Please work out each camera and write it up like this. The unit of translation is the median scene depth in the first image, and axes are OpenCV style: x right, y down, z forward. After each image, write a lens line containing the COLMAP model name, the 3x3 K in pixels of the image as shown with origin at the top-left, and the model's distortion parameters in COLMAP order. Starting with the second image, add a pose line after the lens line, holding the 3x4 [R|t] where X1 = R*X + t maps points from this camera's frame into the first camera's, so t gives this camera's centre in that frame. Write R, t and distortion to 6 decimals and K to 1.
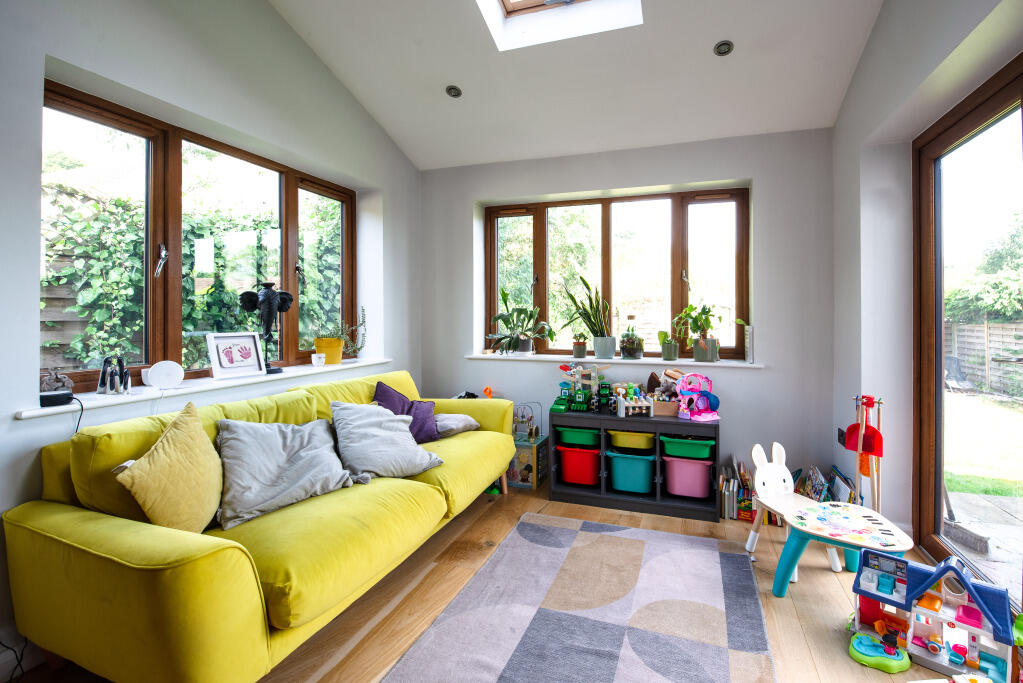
lens RADIAL K [[470.1, 0, 537.2], [0, 470.1, 308.4], [0, 0, 1]] dist [0.010141, 0.000021]
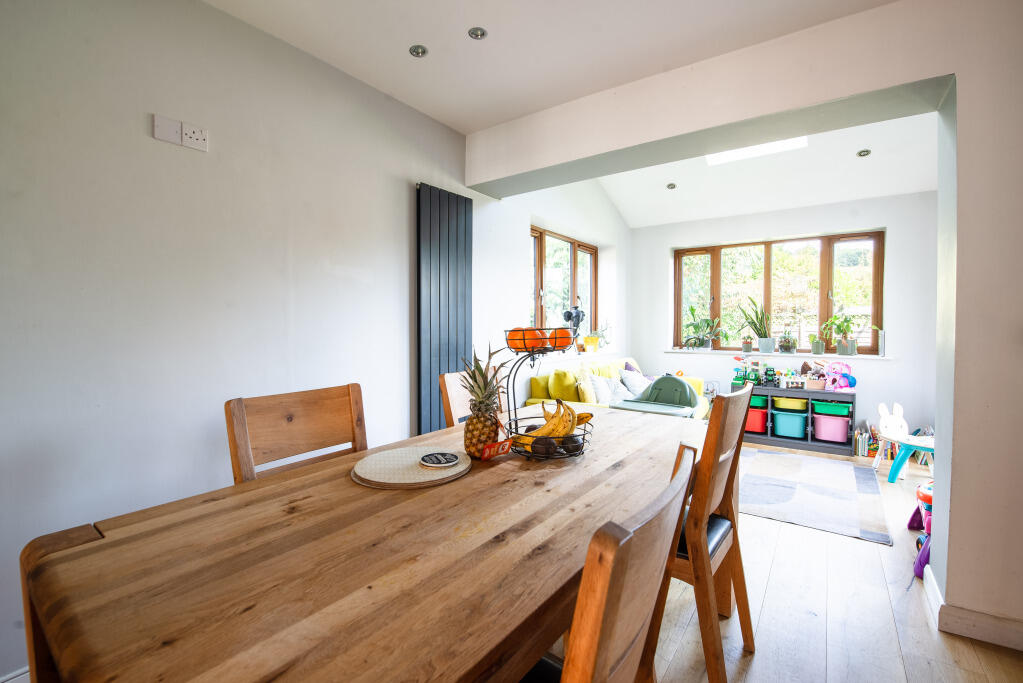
lens RADIAL K [[459.2, 0, 510.6], [0, 459.2, 337.4], [0, 0, 1]] dist [-0.009707, -0.000421]
pose [[0.959025, 0.004721, -0.283281, -0.235059], [0.007161, 0.999138, 0.040895, -0.006146], [0.283230, -0.041248, 0.958165, -0.637351]]
